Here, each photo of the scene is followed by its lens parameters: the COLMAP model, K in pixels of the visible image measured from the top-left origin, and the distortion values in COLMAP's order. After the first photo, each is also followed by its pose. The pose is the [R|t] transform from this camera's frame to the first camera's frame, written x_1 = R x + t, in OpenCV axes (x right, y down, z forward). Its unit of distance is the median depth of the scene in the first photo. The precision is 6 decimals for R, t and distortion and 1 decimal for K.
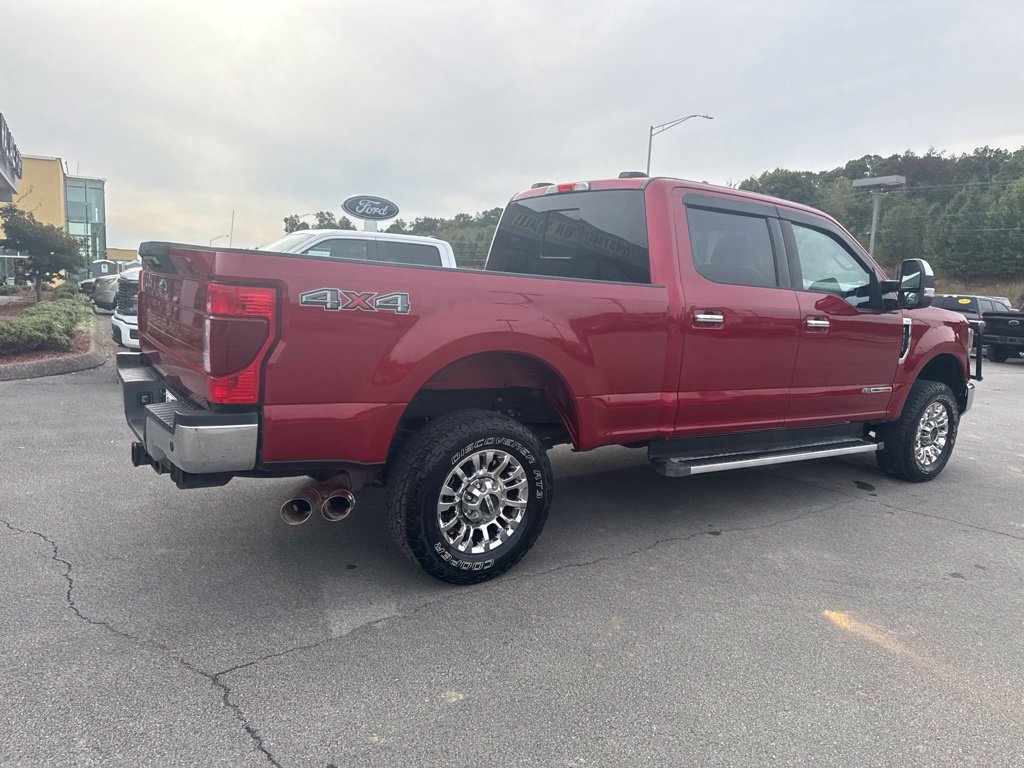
lens RADIAL K [[718.0, 0, 514.9], [0, 718.0, 377.4], [0, 0, 1]] dist [0.059369, -0.072112]
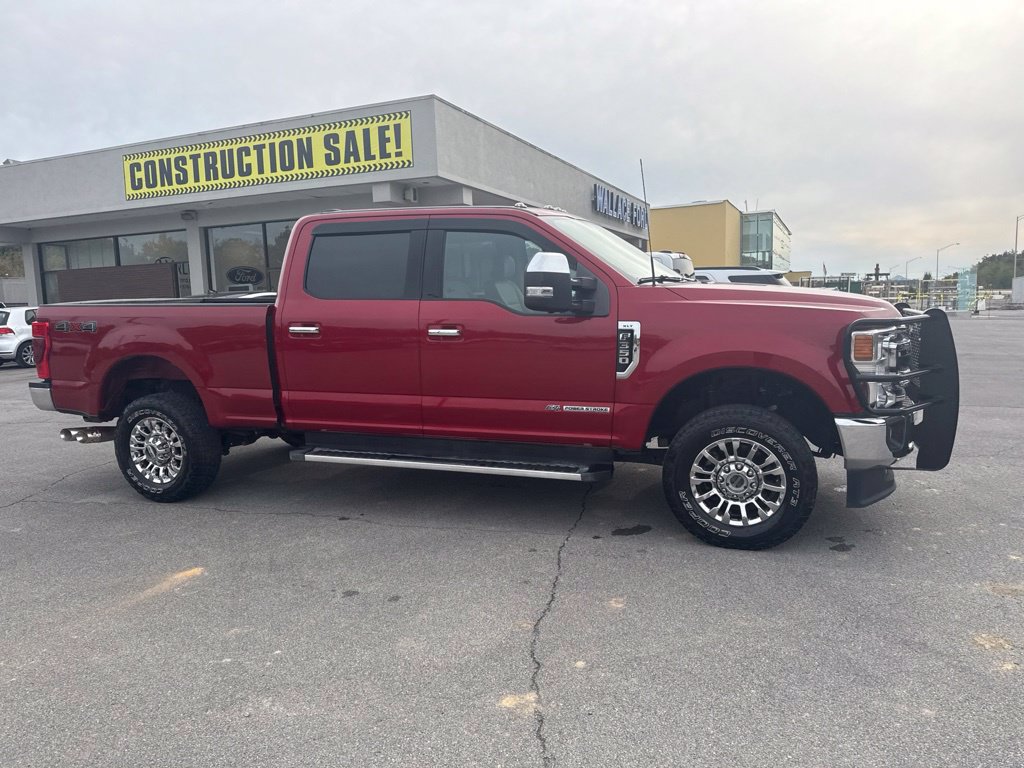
lens RADIAL K [[718.0, 0, 514.9], [0, 718.0, 377.4], [0, 0, 1]] dist [0.059369, -0.072112]
pose [[0.589522, 0.027055, -0.807299, 1.424414], [-0.045660, 0.998957, 0.000135, -0.019915], [0.806461, 0.036782, 0.590143, 0.573512]]
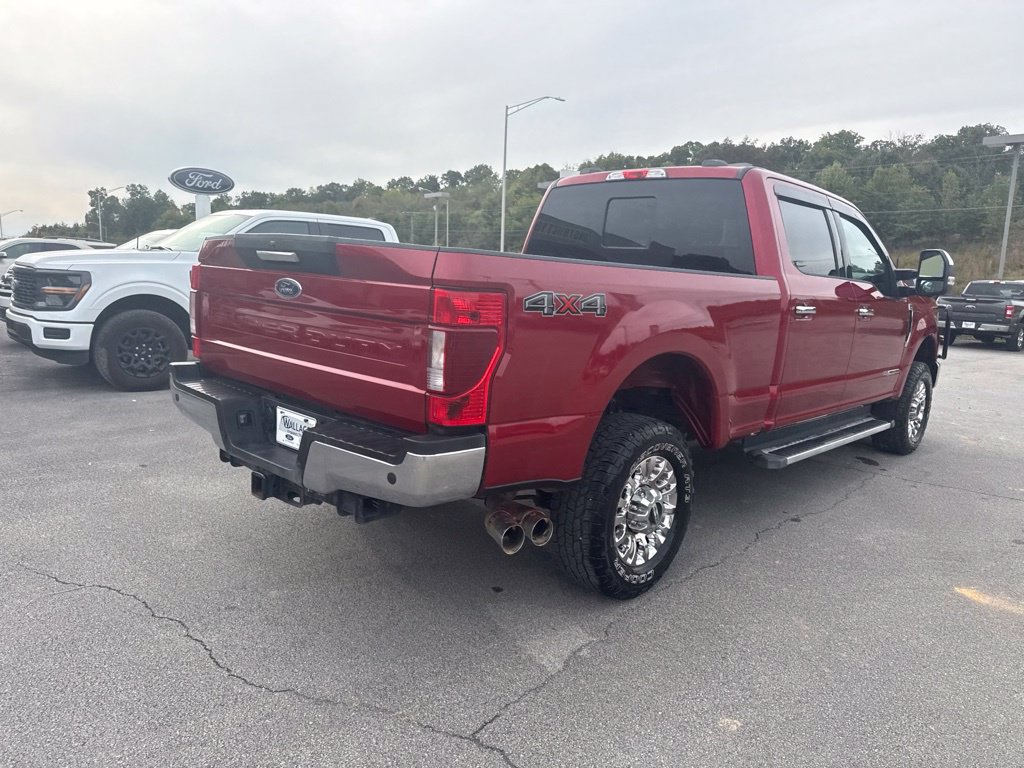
lens RADIAL K [[719.5, 0, 515.0], [0, 719.5, 386.9], [0, 0, 1]] dist [0.063032, -0.080146]
pose [[0.976552, -0.039482, 0.211632, -0.340779], [0.031052, 0.998592, 0.043012, -0.031026], [-0.213032, -0.035432, 0.976403, 0.091979]]
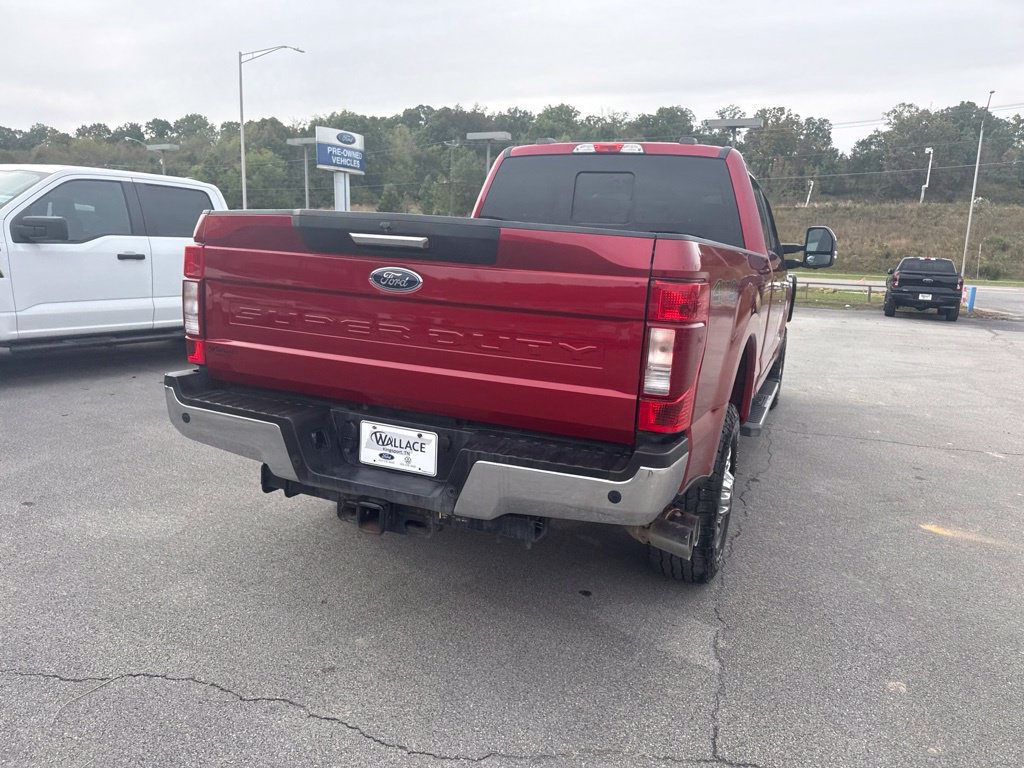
lens RADIAL K [[726.2, 0, 516.4], [0, 726.2, 384.8], [0, 0, 1]] dist [0.024415, -0.028014]
pose [[0.840633, -0.111164, 0.530074, -0.640877], [0.065543, 0.992397, 0.104175, -0.073401], [-0.537624, -0.052831, 0.841528, 0.283260]]
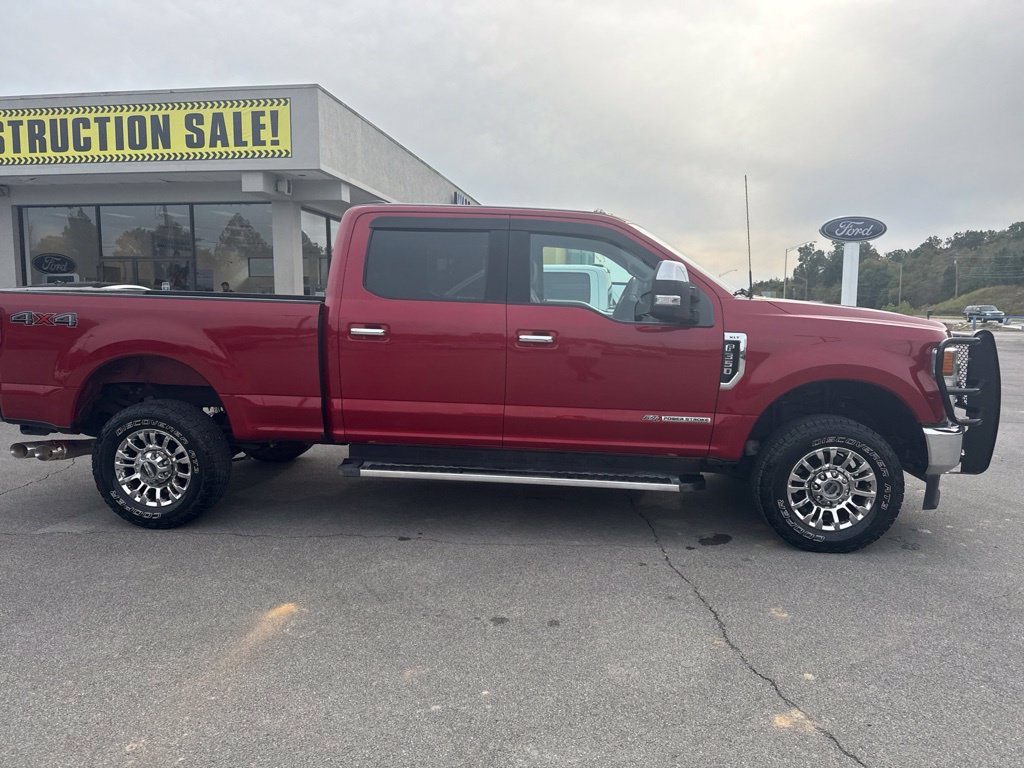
lens RADIAL K [[721.0, 0, 513.6], [0, 721.0, 372.9], [0, 0, 1]] dist [0.053248, -0.060738]
pose [[0.774732, 0.024303, -0.631822, 1.111473], [-0.055150, 0.998050, -0.029234, -0.001253], [0.629880, 0.057493, 0.774562, 0.300516]]
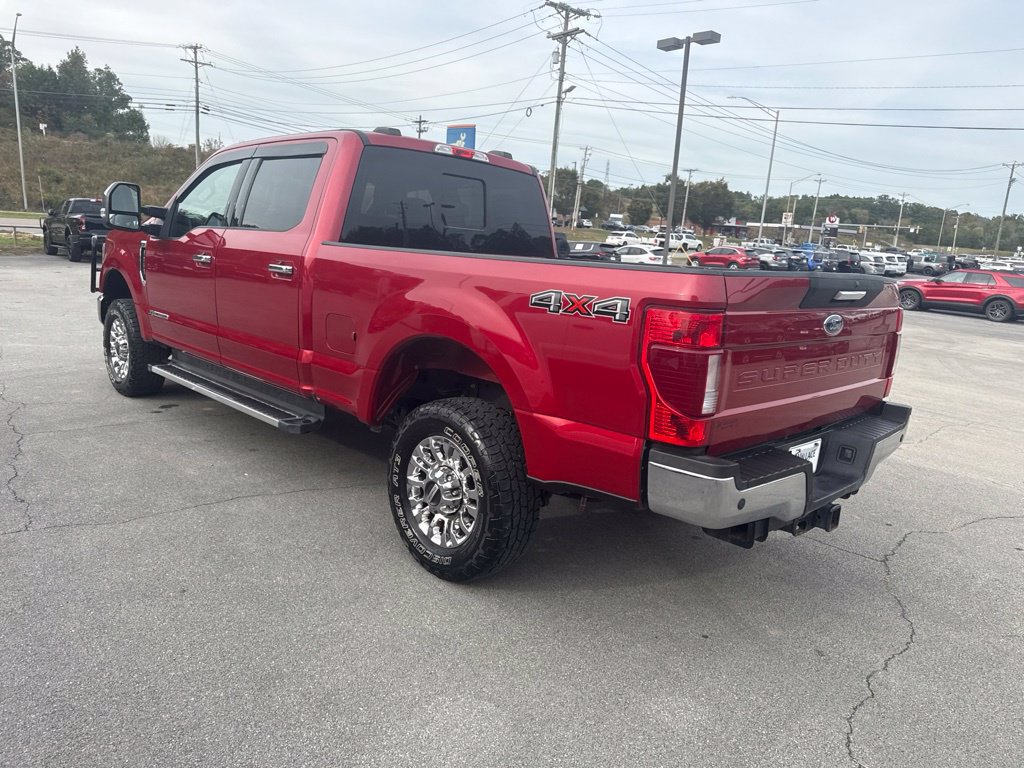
lens RADIAL K [[723.5, 0, 512.9], [0, 723.5, 381.3], [0, 0, 1]] dist [0.055485, -0.075349]
pose [[-0.179553, -0.255797, 0.949910, -1.048978], [0.047104, 0.962259, 0.268026, -0.258424], [-0.982620, 0.092870, -0.160727, 1.265789]]
